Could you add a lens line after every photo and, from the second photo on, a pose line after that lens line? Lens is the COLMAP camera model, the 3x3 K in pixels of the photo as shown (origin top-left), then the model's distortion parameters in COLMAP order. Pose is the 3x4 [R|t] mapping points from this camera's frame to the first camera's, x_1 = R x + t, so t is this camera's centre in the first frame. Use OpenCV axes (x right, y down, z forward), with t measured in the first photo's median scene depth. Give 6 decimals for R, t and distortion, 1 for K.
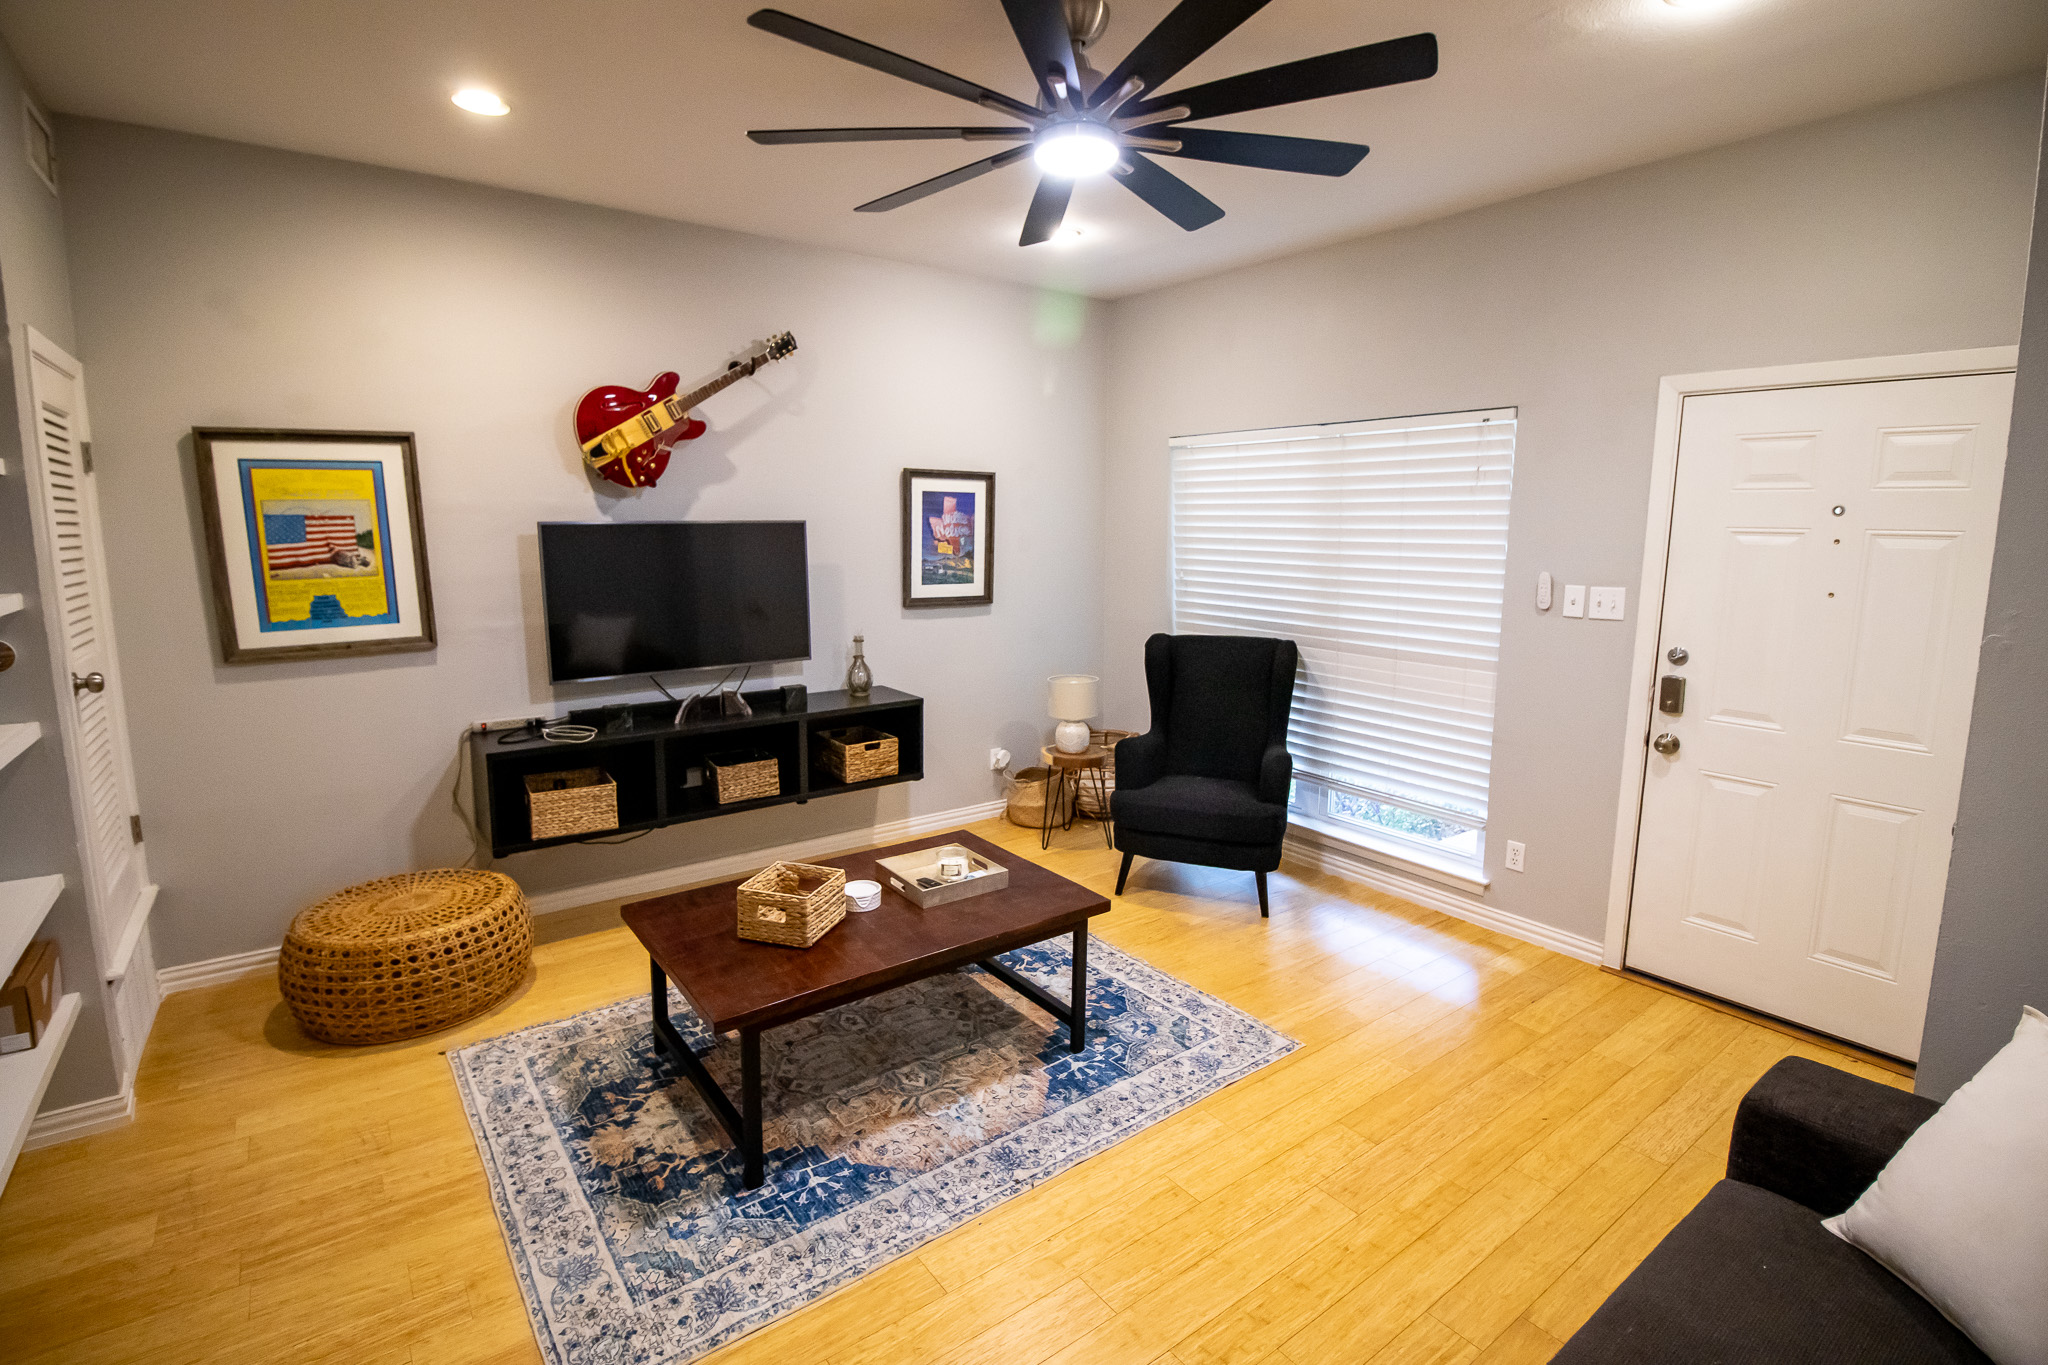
lens RADIAL K [[959.8, 0, 1003.0], [0, 959.8, 647.8], [0, 0, 1]] dist [0.000017, -0.000742]
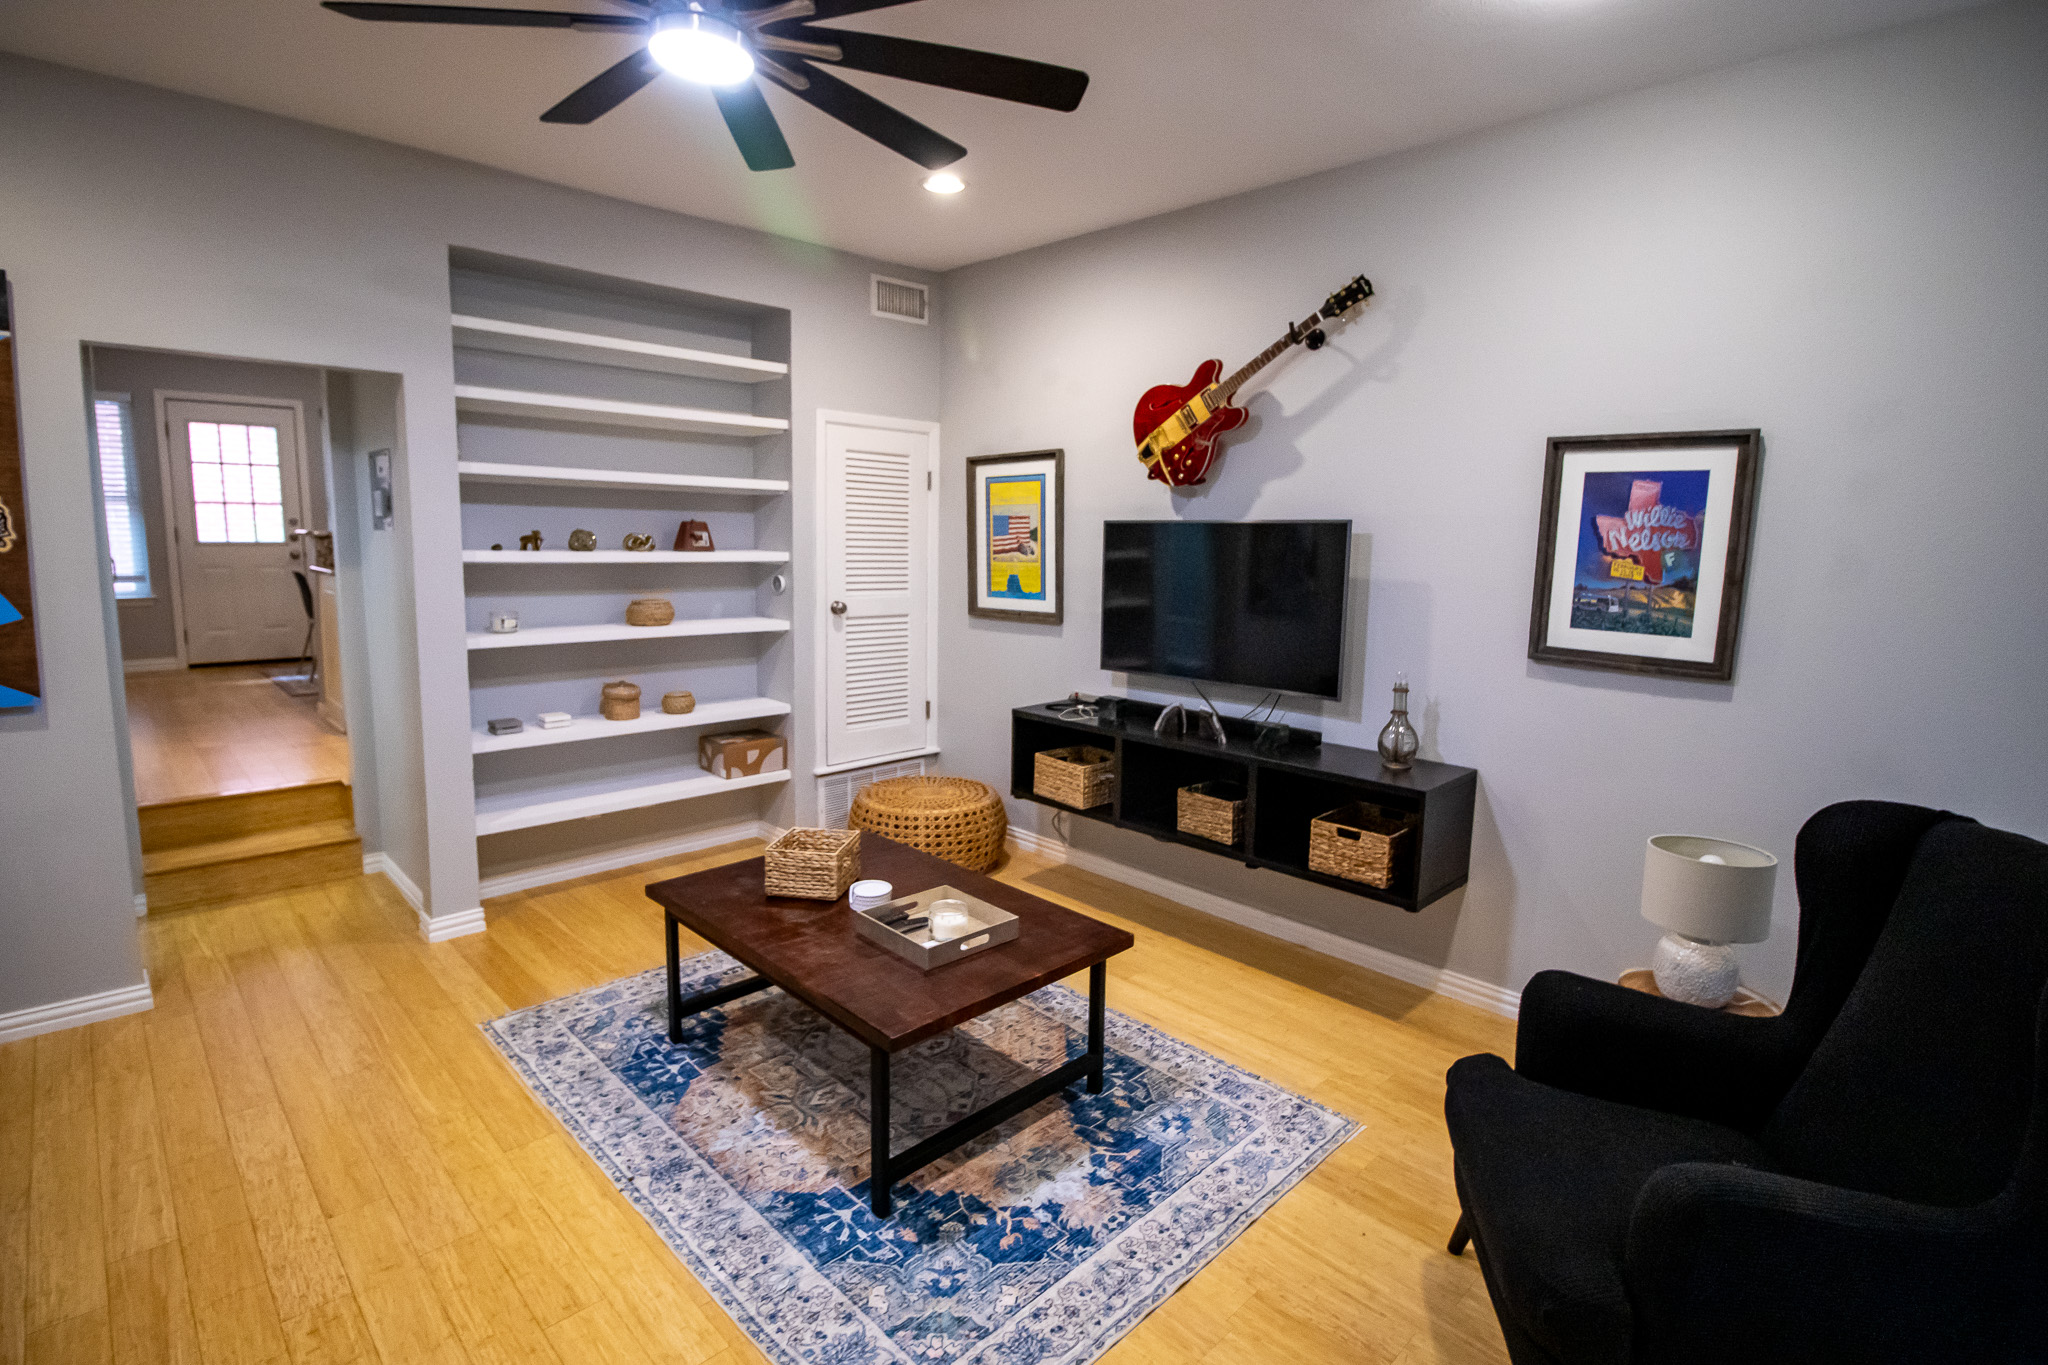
lens RADIAL K [[980.7, 0, 1020.6], [0, 980.7, 654.1], [0, 0, 1]] dist [0.000415, -0.000956]
pose [[0.147894, 0.122661, -0.981367, 0.708583], [-0.148548, 0.983777, 0.100576, -0.089175], [0.977784, 0.130906, 0.163716, 0.834742]]
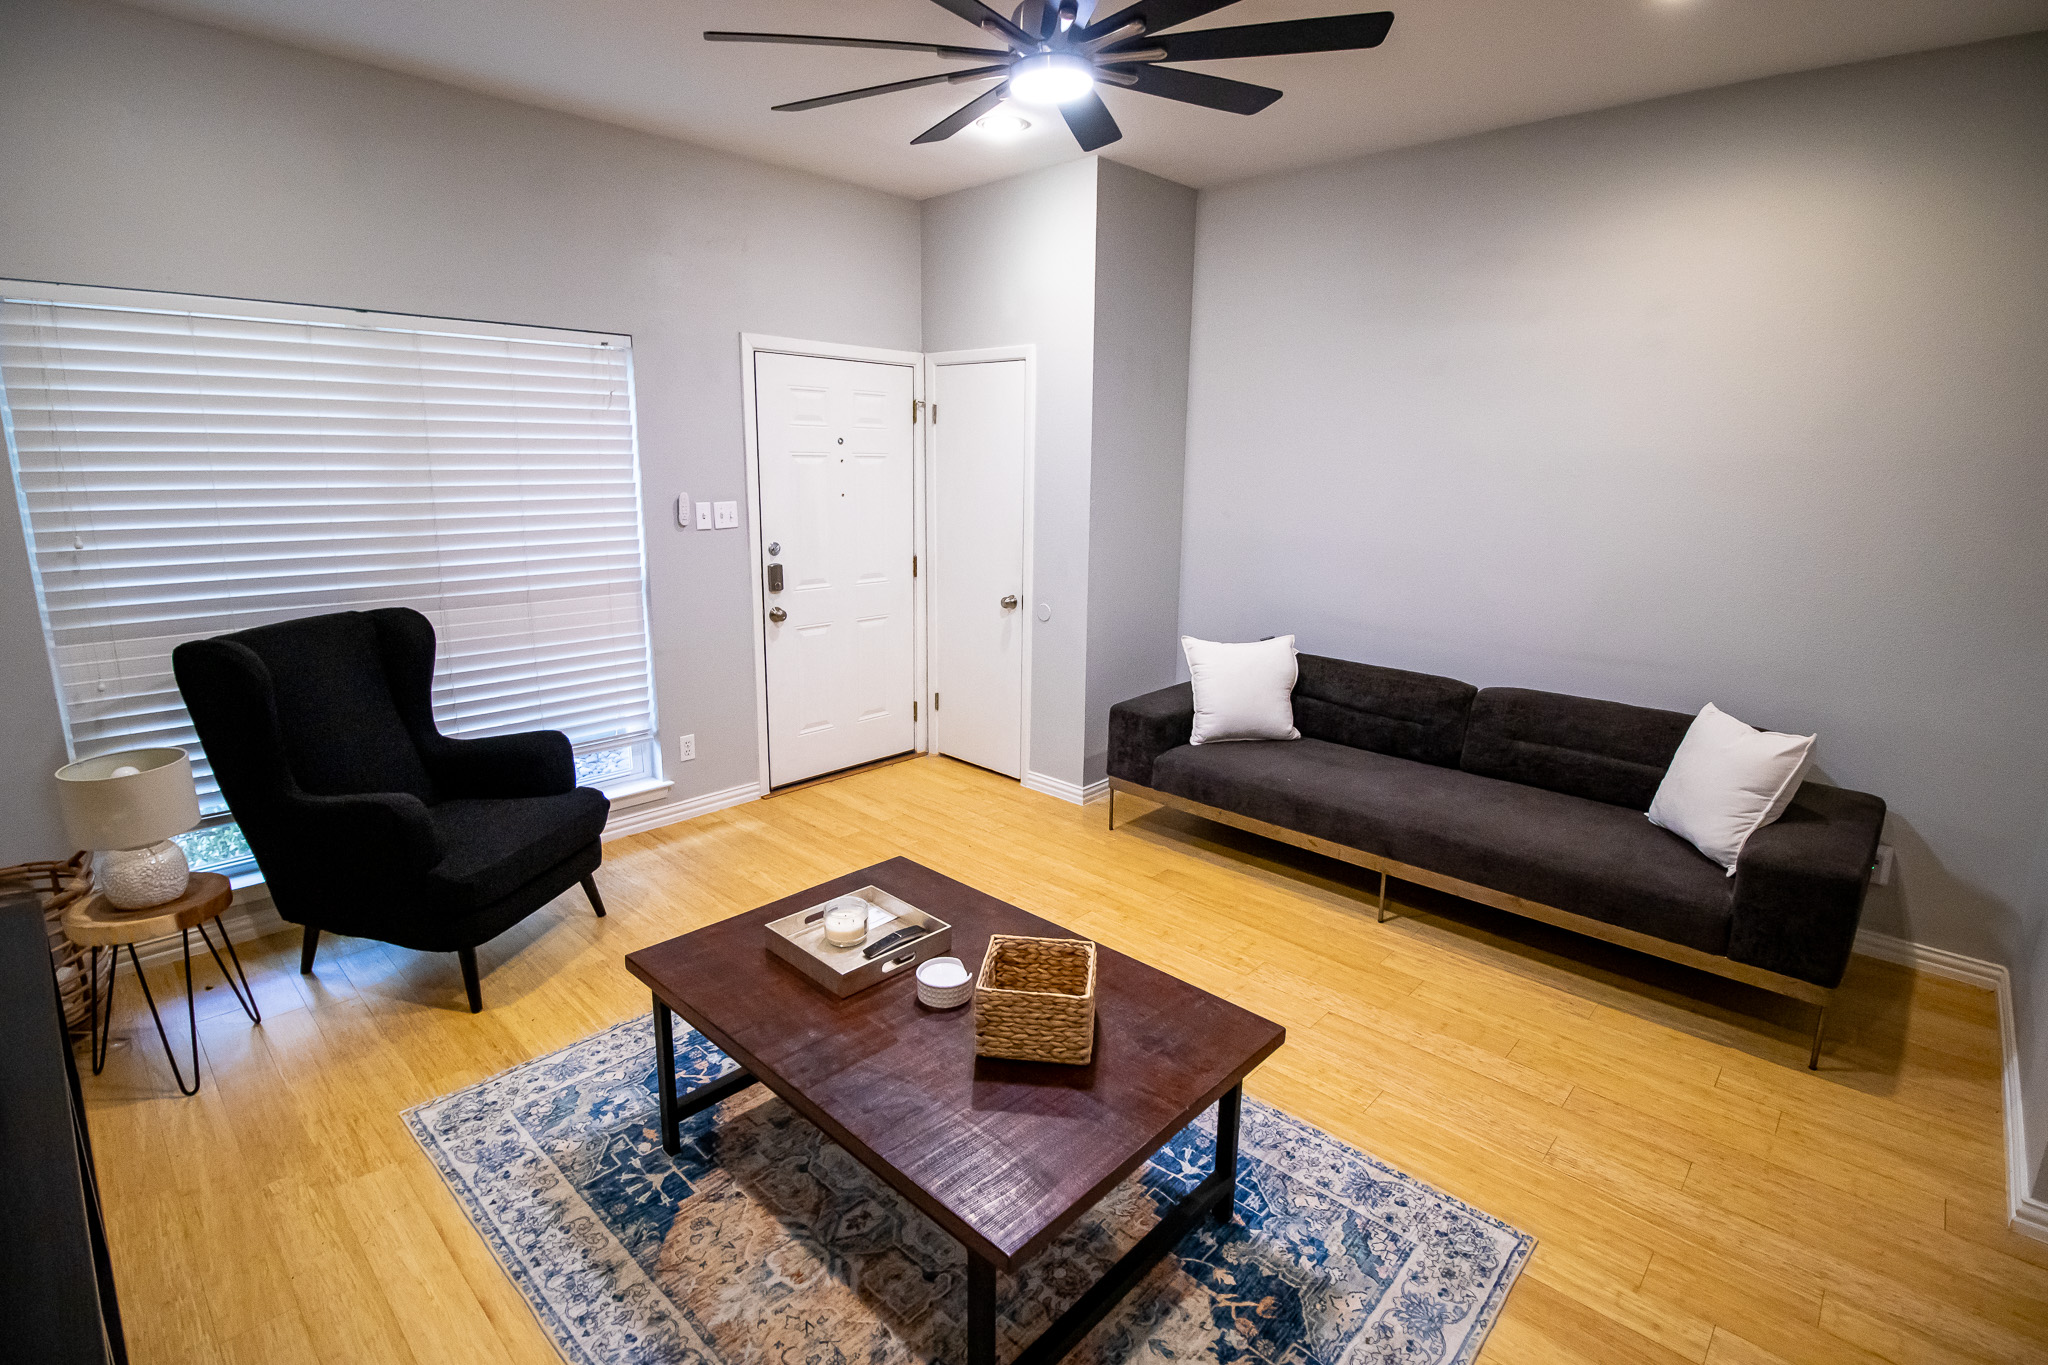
lens RADIAL K [[980.7, 0, 1020.6], [0, 980.7, 654.1], [0, 0, 1]] dist [0.000415, -0.000956]
pose [[-0.184713, -0.205436, 0.961081, -0.711976], [0.117067, 0.966347, 0.229061, -0.122697], [-0.975795, 0.154822, -0.154447, 0.892571]]
